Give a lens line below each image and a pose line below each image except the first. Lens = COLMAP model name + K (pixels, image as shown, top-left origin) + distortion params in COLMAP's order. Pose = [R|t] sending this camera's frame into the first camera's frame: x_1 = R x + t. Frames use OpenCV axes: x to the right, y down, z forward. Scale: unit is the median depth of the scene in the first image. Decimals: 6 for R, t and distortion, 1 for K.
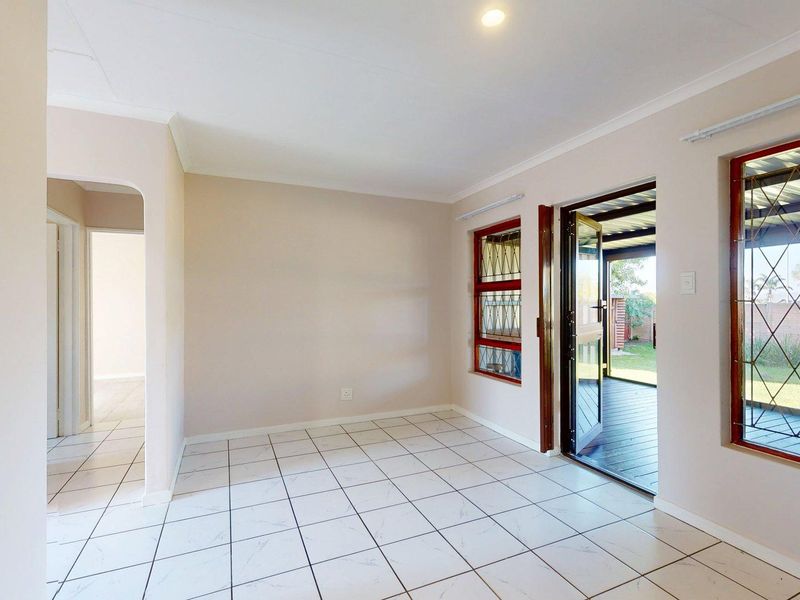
lens RADIAL K [[399.6, 0, 400.0], [0, 399.6, 300.0], [0, 0, 1]] dist [0.000391, 0.000020]
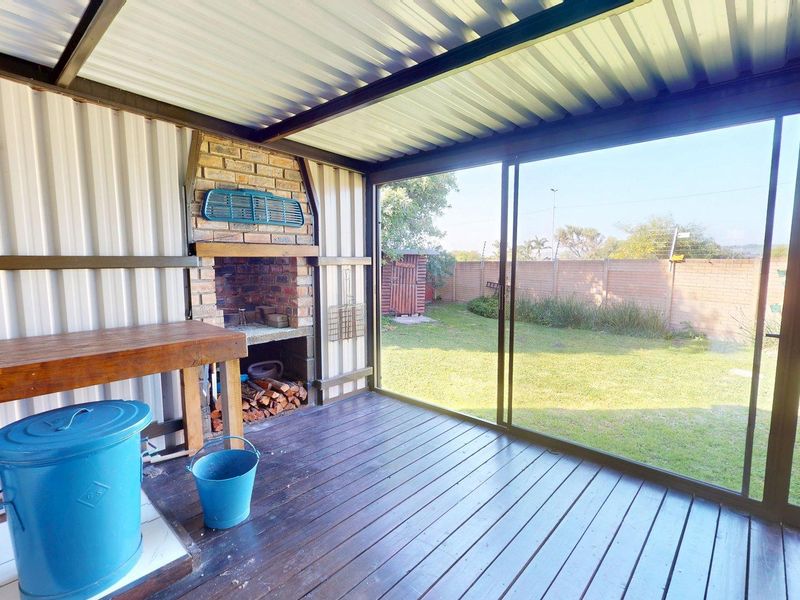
lens RADIAL K [[399.6, 0, 400.0], [0, 399.6, 300.0], [0, 0, 1]] dist [0.000391, 0.000020]
pose [[0.914280, -0.041531, 0.402949, 0.164396], [-0.001800, 0.994304, 0.106566, 0.000690], [-0.405080, -0.098156, 0.908997, 0.238649]]
